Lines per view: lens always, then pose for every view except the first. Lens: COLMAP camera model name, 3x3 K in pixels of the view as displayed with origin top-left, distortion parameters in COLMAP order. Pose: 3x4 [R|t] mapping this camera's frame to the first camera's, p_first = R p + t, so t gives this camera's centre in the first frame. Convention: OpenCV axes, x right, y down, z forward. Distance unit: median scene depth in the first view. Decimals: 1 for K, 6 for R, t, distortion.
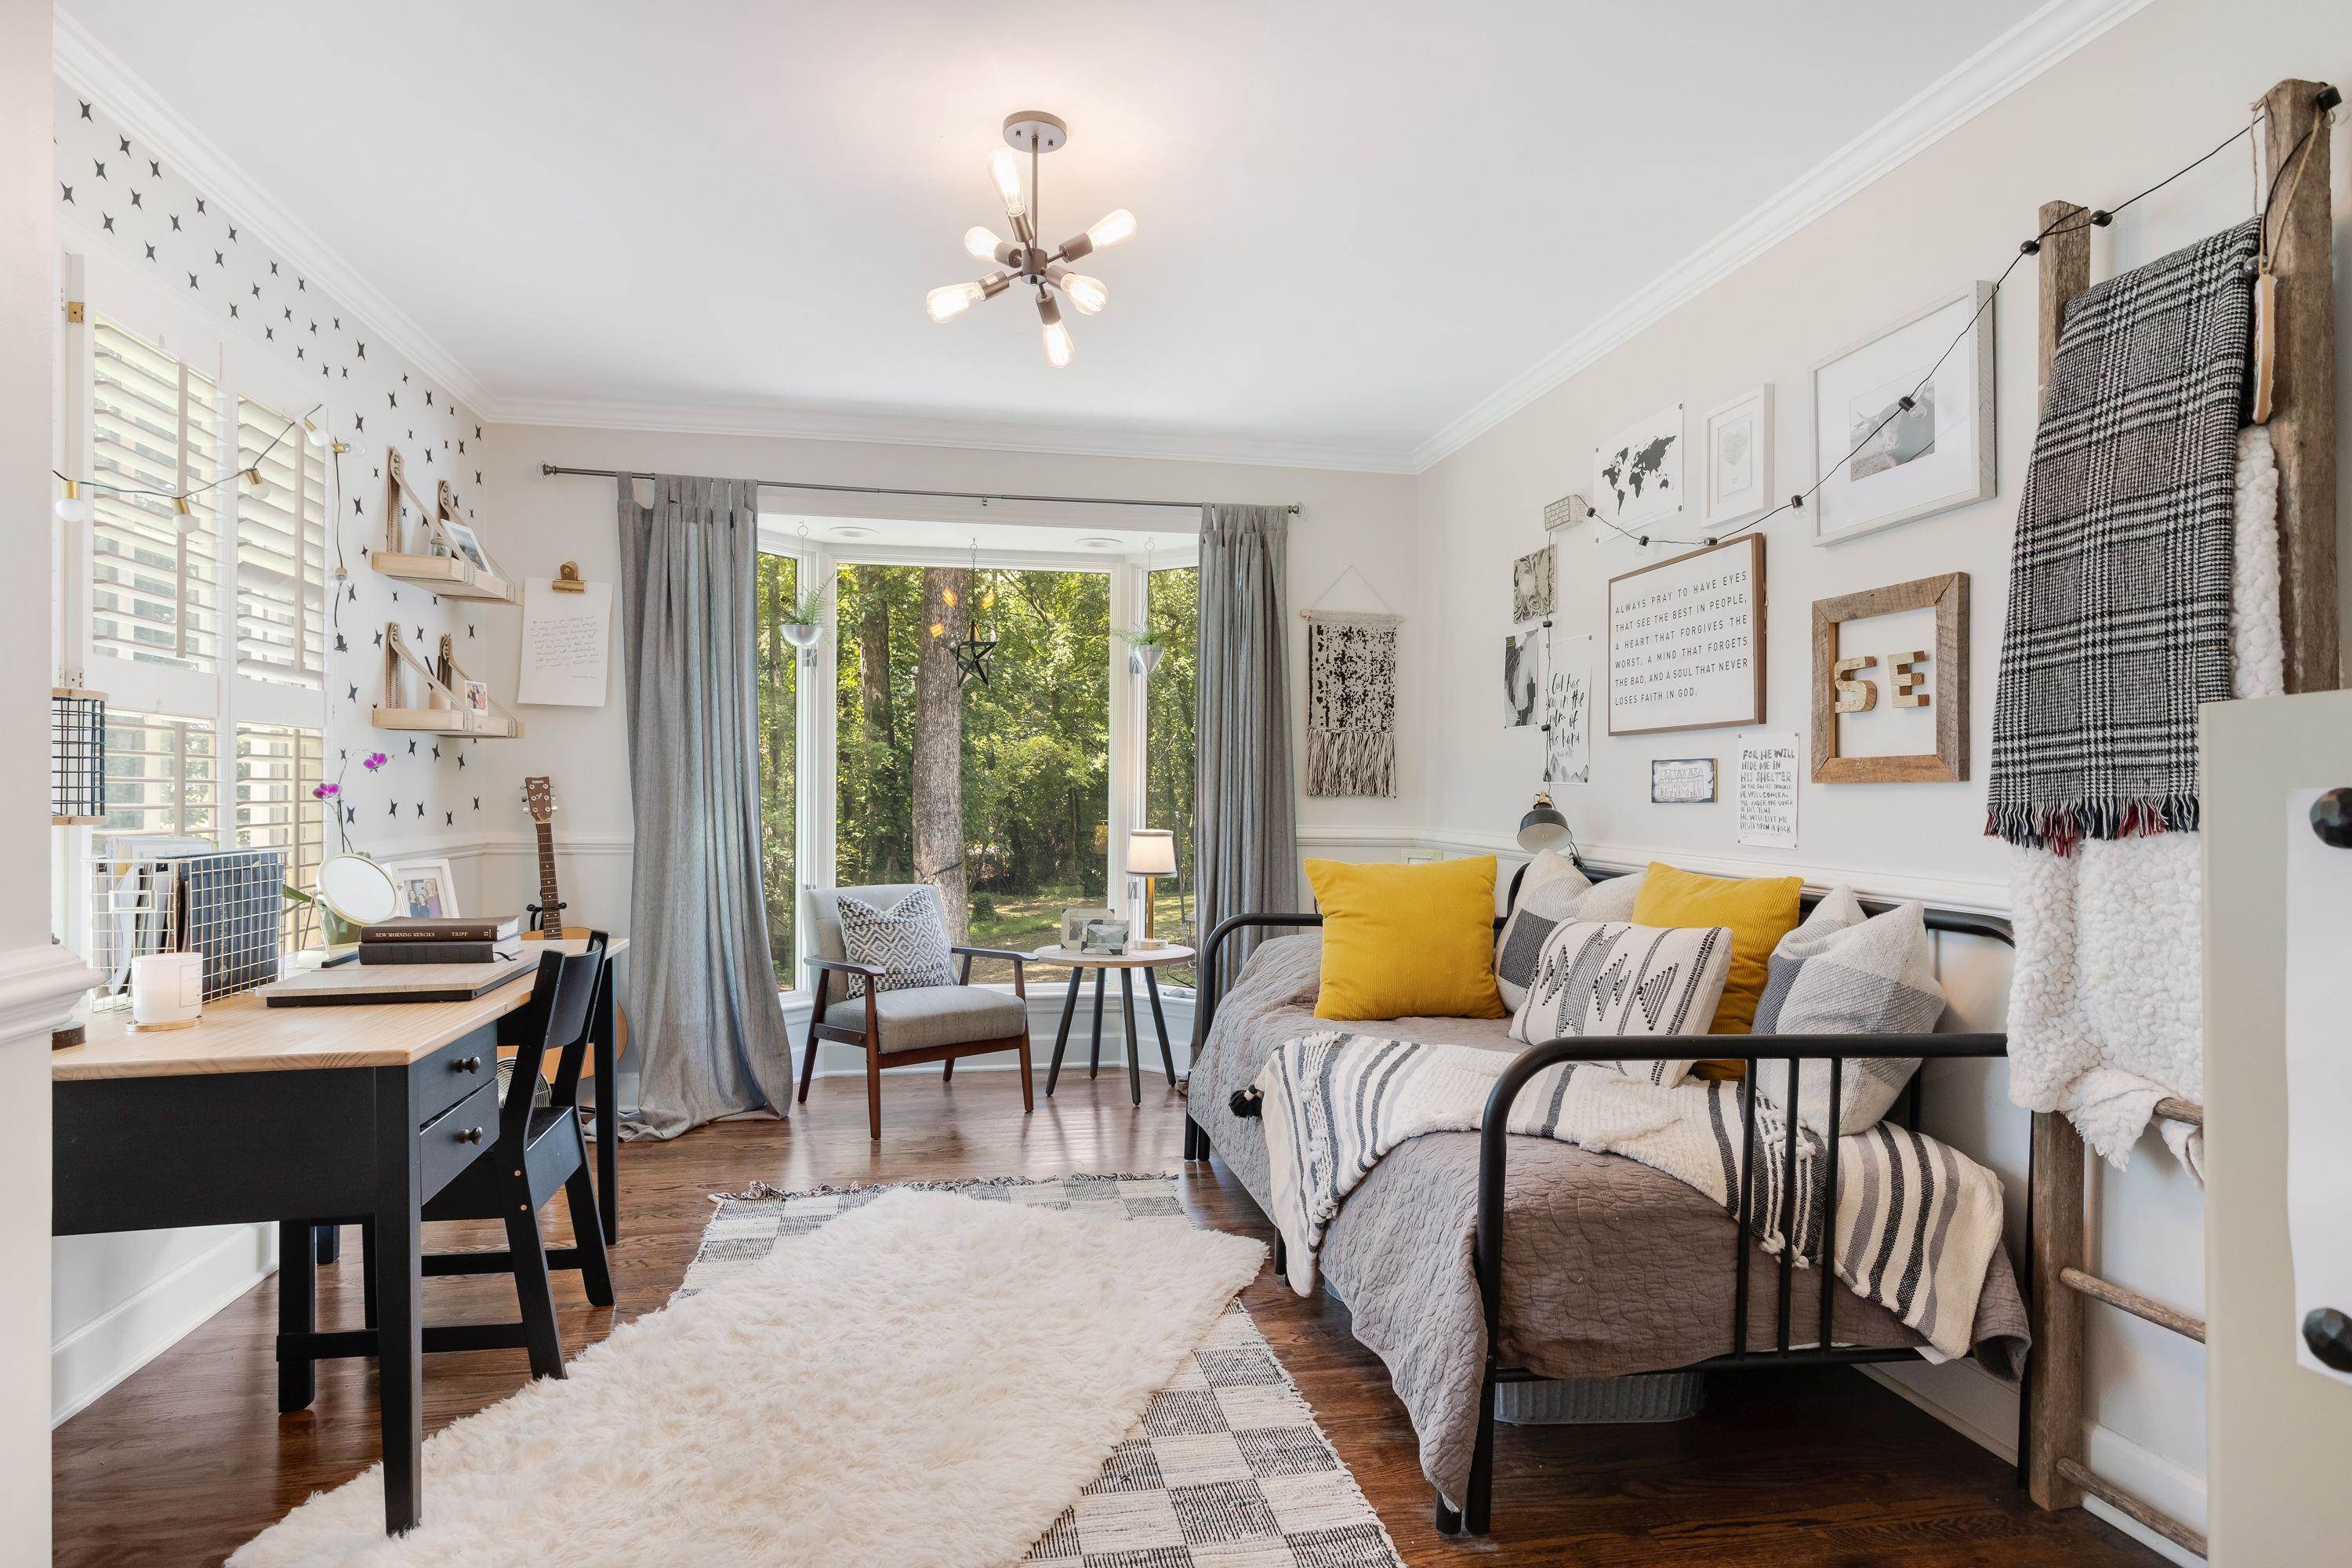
lens RADIAL K [[1252.4, 0, 1180.5], [0, 1252.4, 786.0], [0, 0, 1]] dist [0.000375, 0.000489]
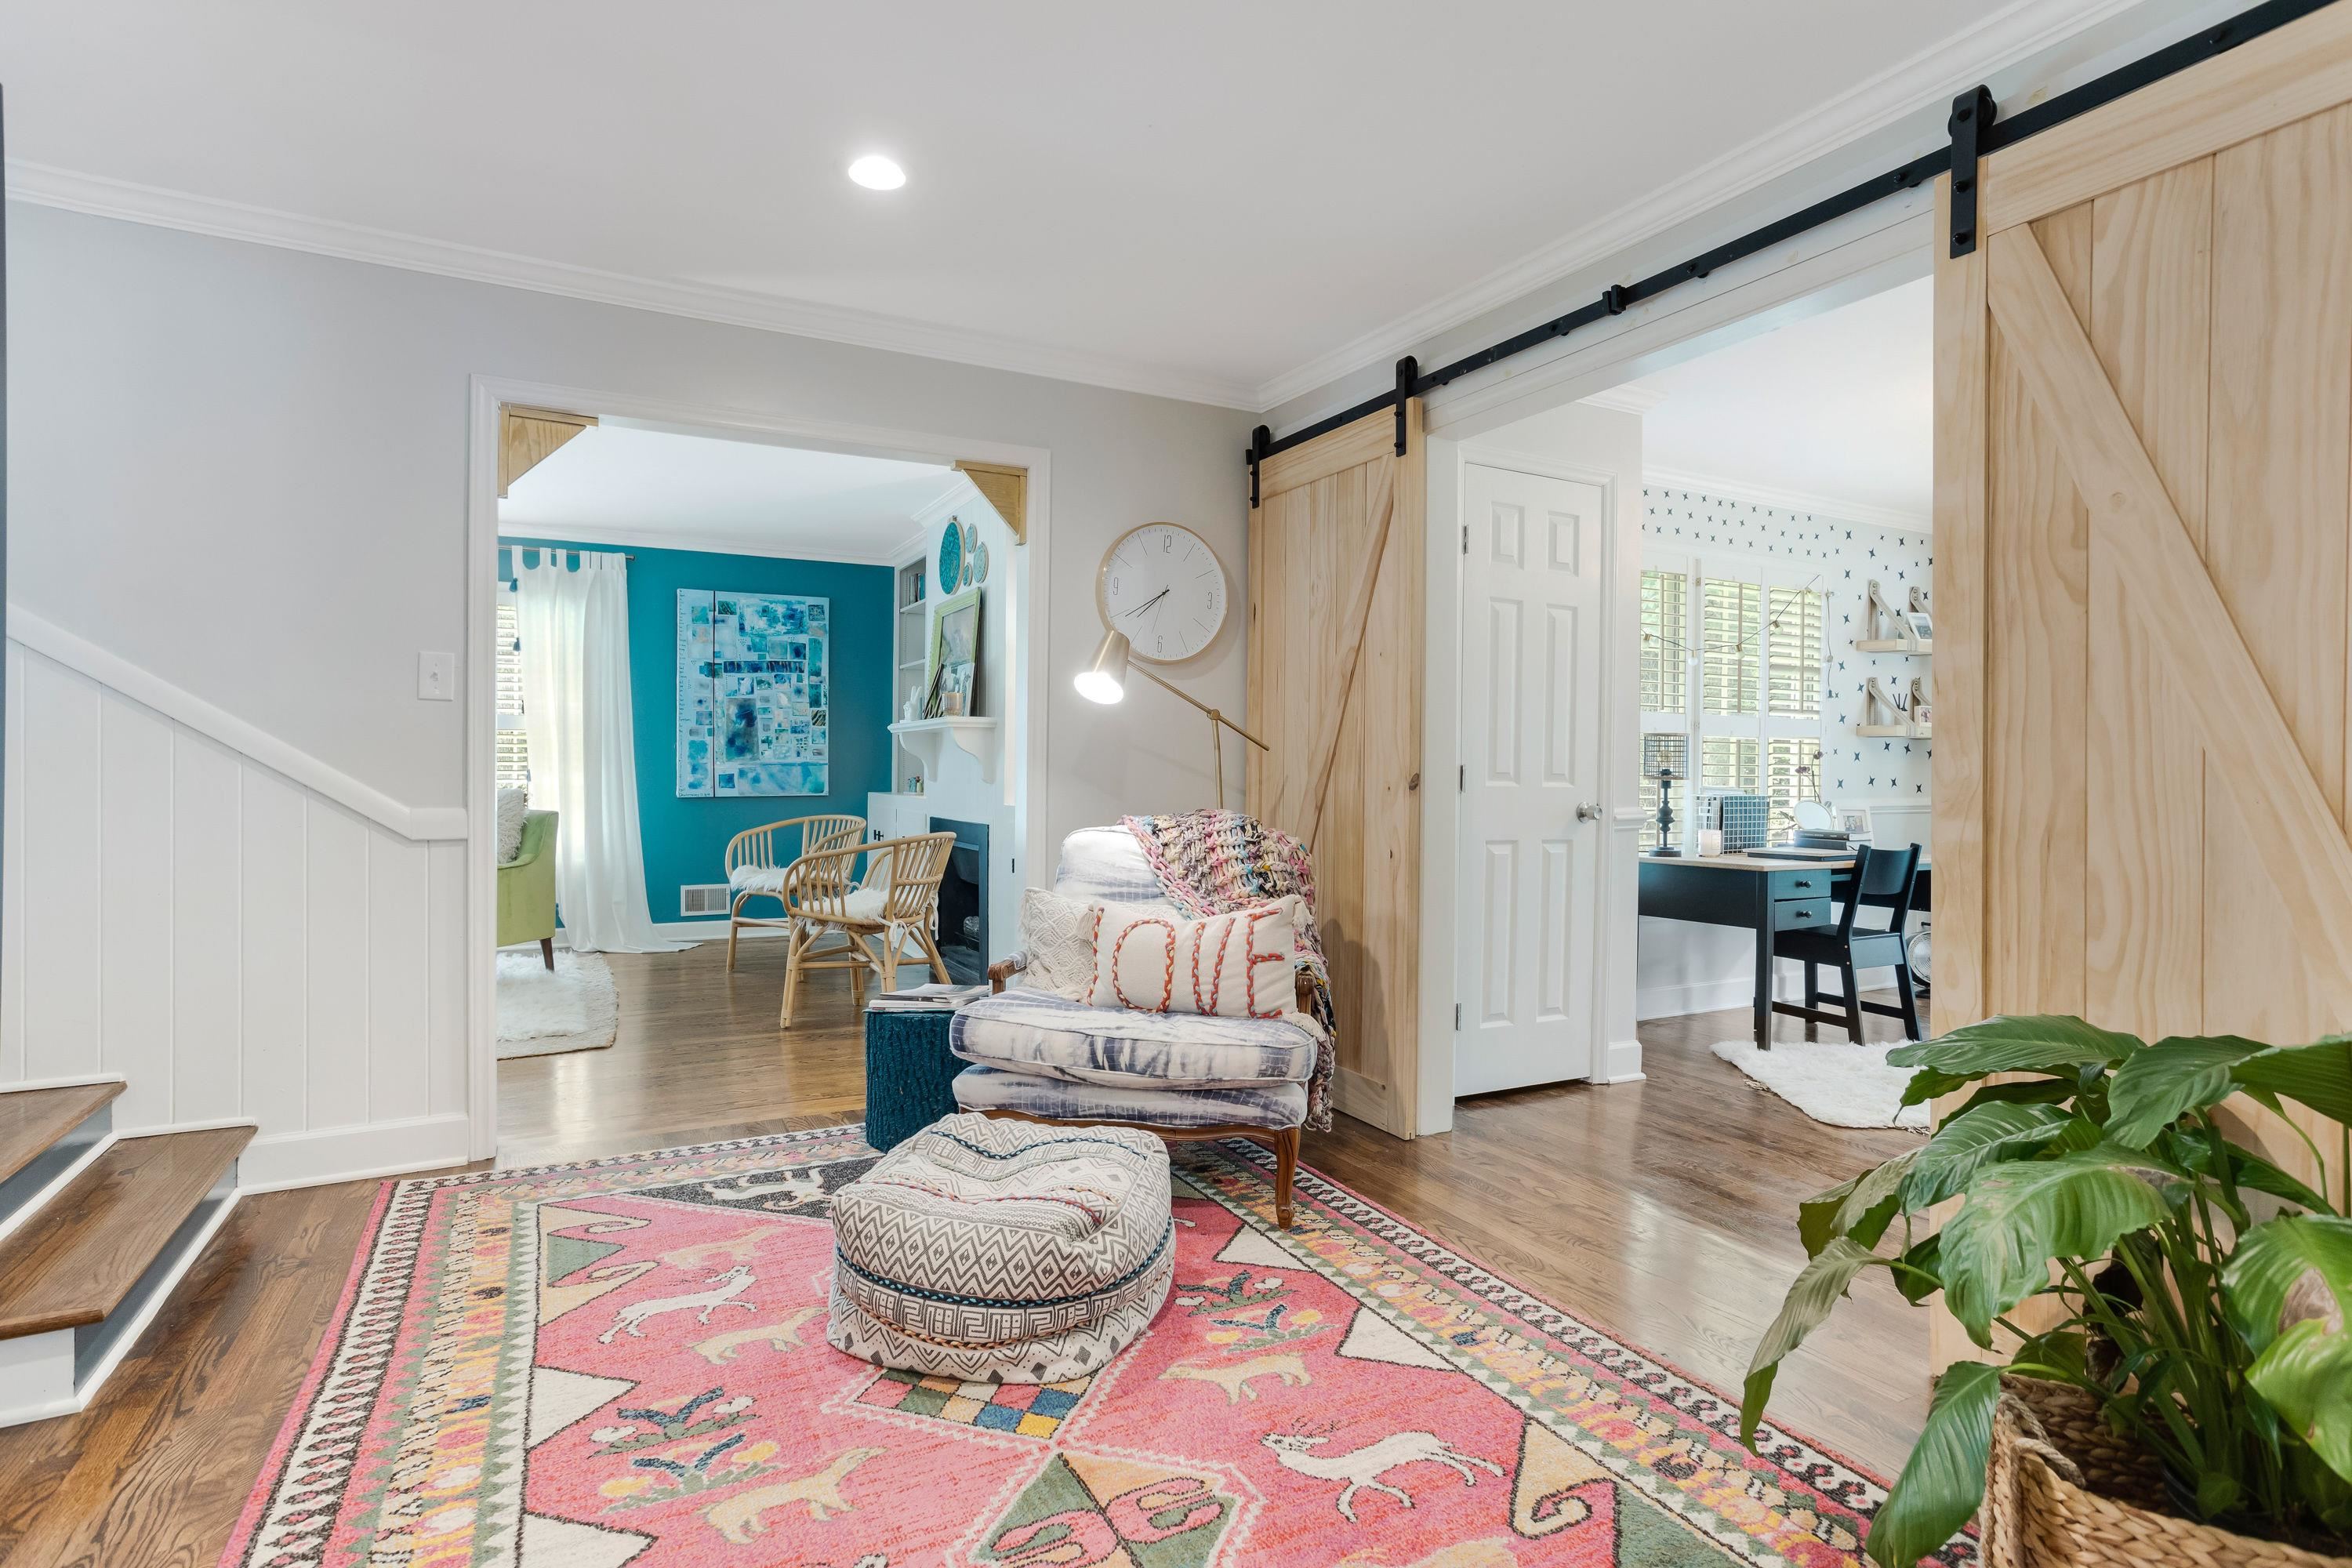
lens RADIAL K [[1160.9, 0, 1170.6], [0, 1160.9, 778.3], [0, 0, 1]] dist [0.003407, 0.002252]
pose [[0.300572, 0.014906, -0.953643, 0.692537], [-0.013451, 0.999845, 0.011389, 0.008388], [0.953664, 0.009404, 0.300726, -0.480247]]
